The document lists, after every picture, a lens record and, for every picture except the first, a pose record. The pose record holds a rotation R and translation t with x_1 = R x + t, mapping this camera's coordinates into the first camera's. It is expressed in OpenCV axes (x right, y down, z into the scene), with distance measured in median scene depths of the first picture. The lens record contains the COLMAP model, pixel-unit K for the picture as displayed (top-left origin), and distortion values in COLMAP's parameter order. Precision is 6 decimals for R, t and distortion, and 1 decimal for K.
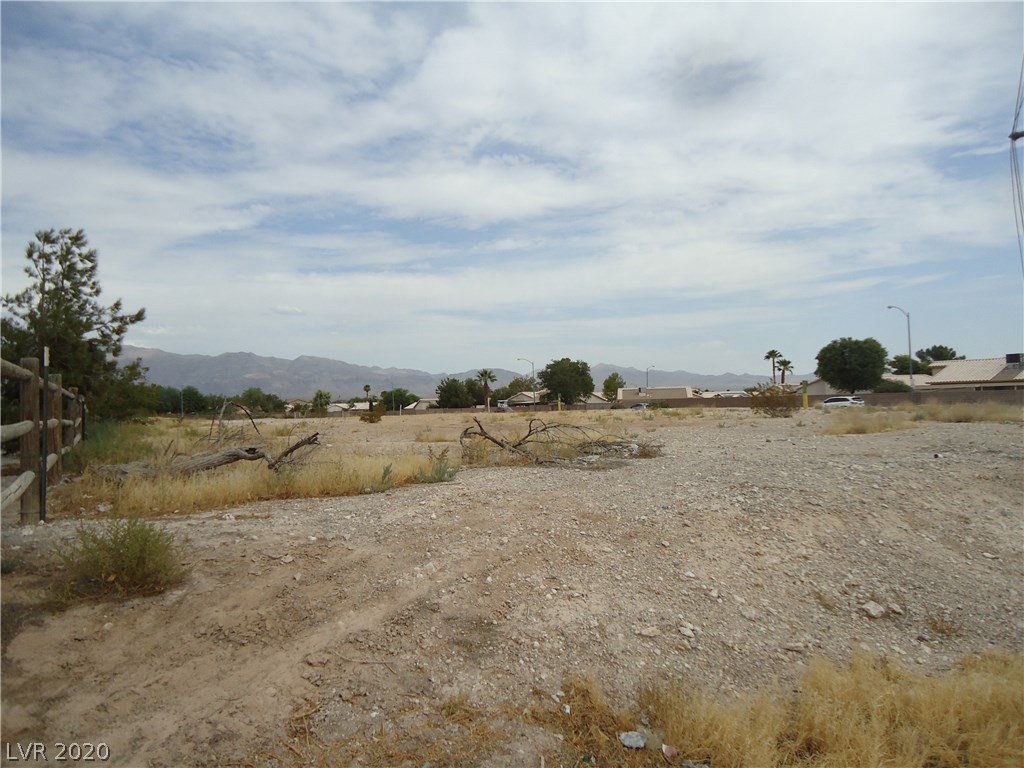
lens RADIAL K [[755.6, 0, 512.2], [0, 755.6, 382.6], [0, 0, 1]] dist [-0.015133, 0.009516]
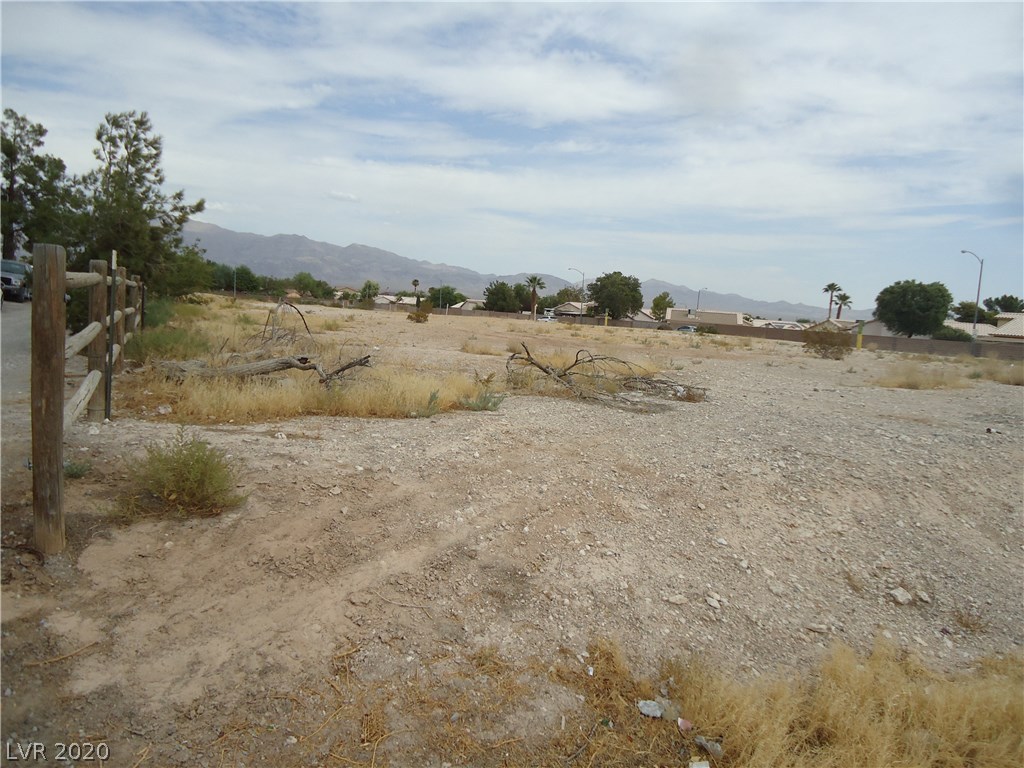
lens RADIAL K [[755.6, 0, 511.0], [0, 755.6, 377.4], [0, 0, 1]] dist [-0.015133, 0.009516]
pose [[0.993876, 0.096793, -0.053305, -0.005678], [-0.089642, 0.988320, 0.123240, -0.024418], [0.064611, -0.117707, 0.990944, -0.000300]]
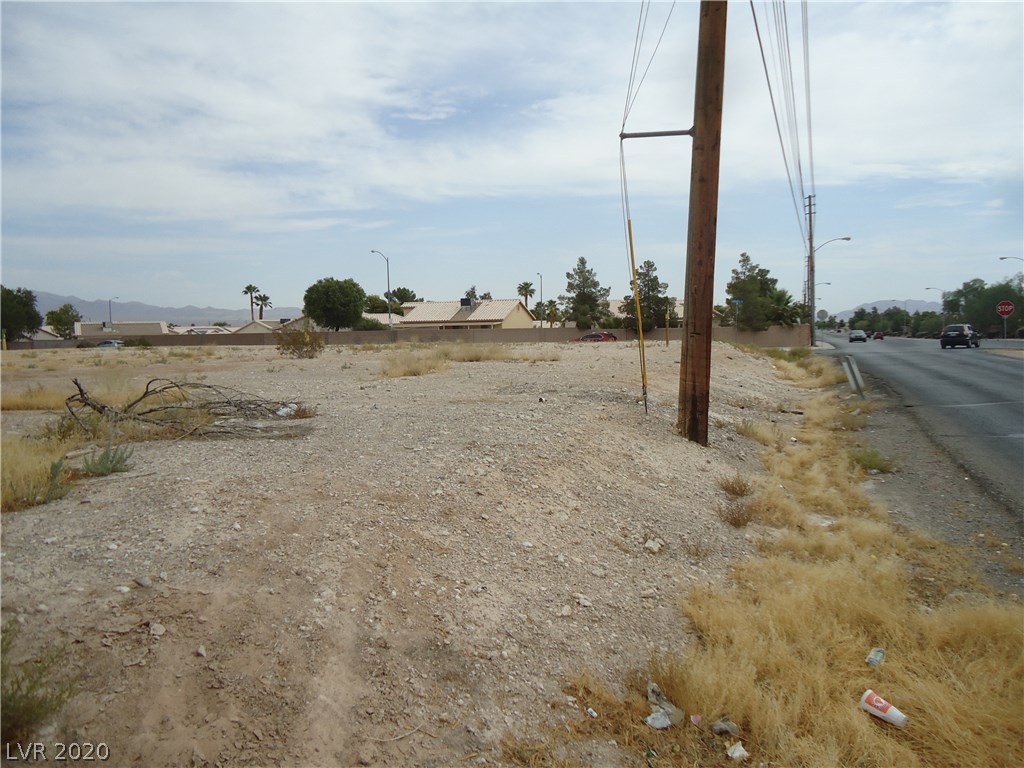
lens RADIAL K [[755.6, 0, 505.6], [0, 755.6, 375.3], [0, 0, 1]] dist [-0.015133, 0.009516]
pose [[0.763269, -0.035122, 0.645125, -0.167768], [-0.017050, 0.997079, 0.074456, -0.018989], [-0.645855, -0.067829, 0.760441, 0.097295]]
